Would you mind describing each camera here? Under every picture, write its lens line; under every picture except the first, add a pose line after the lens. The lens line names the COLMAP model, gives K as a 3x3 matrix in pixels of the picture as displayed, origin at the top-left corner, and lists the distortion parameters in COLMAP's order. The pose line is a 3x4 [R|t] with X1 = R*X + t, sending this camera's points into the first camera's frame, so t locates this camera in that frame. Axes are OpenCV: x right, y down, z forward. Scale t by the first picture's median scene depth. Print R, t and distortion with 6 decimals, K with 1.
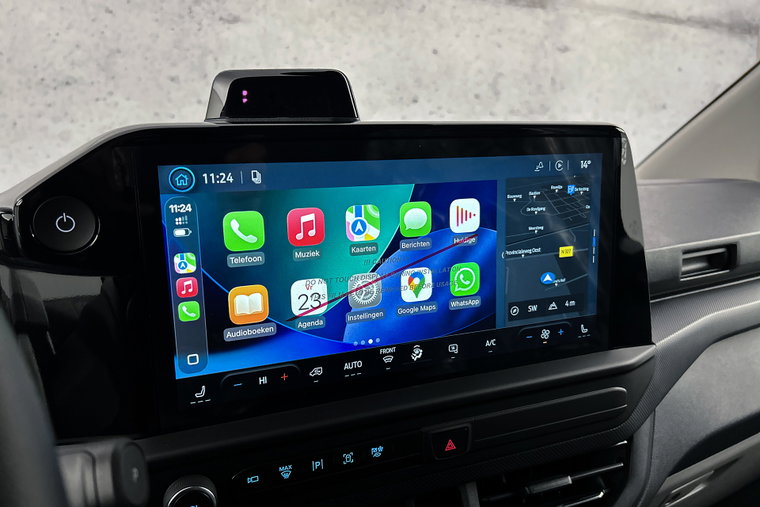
lens RADIAL K [[597.6, 0, 374.5], [0, 597.6, 255.1], [0, 0, 1]] dist [0.009376, -0.024896]
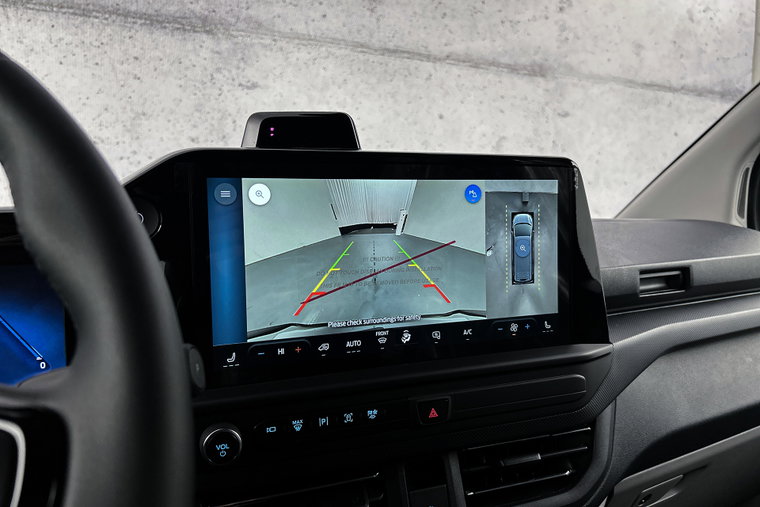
lens RADIAL K [[597.6, 0, 377.4], [0, 597.6, 254.4], [0, 0, 1]] dist [0.009376, -0.024896]
pose [[0.999904, 0.007410, -0.011729, 0.018292], [-0.008597, 0.994475, -0.104619, 0.090413], [0.010889, 0.104710, 0.994443, -0.171361]]
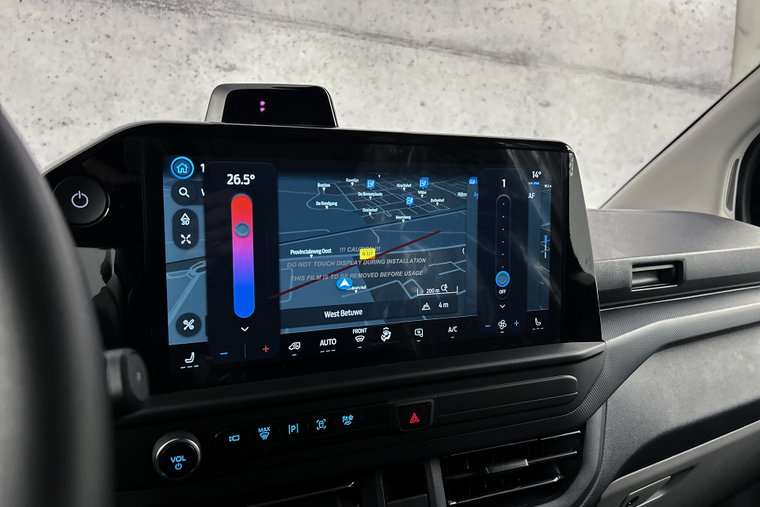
lens RADIAL K [[597.6, 0, 379.1], [0, 597.6, 254.9], [0, 0, 1]] dist [0.009376, -0.024896]
pose [[0.999476, 0.018774, 0.026365, 0.018946], [-0.016474, 0.996253, -0.084907, 0.080142], [-0.027860, 0.084428, 0.996040, -0.090618]]
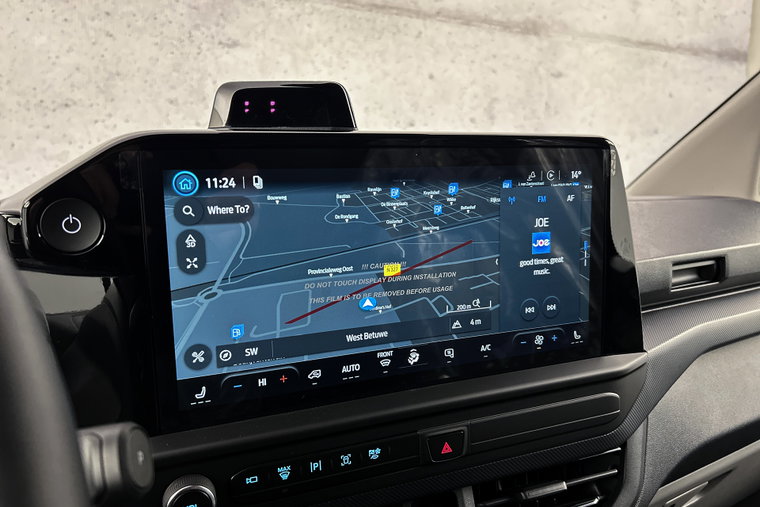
lens RADIAL K [[597.6, 0, 379.7], [0, 597.6, 255.7], [0, 0, 1]] dist [0.009376, -0.024896]
pose [[0.999900, 0.001481, 0.014078, -0.001139], [-0.000937, 0.999255, -0.038590, 0.022109], [-0.014125, 0.038573, 0.999156, -0.018241]]
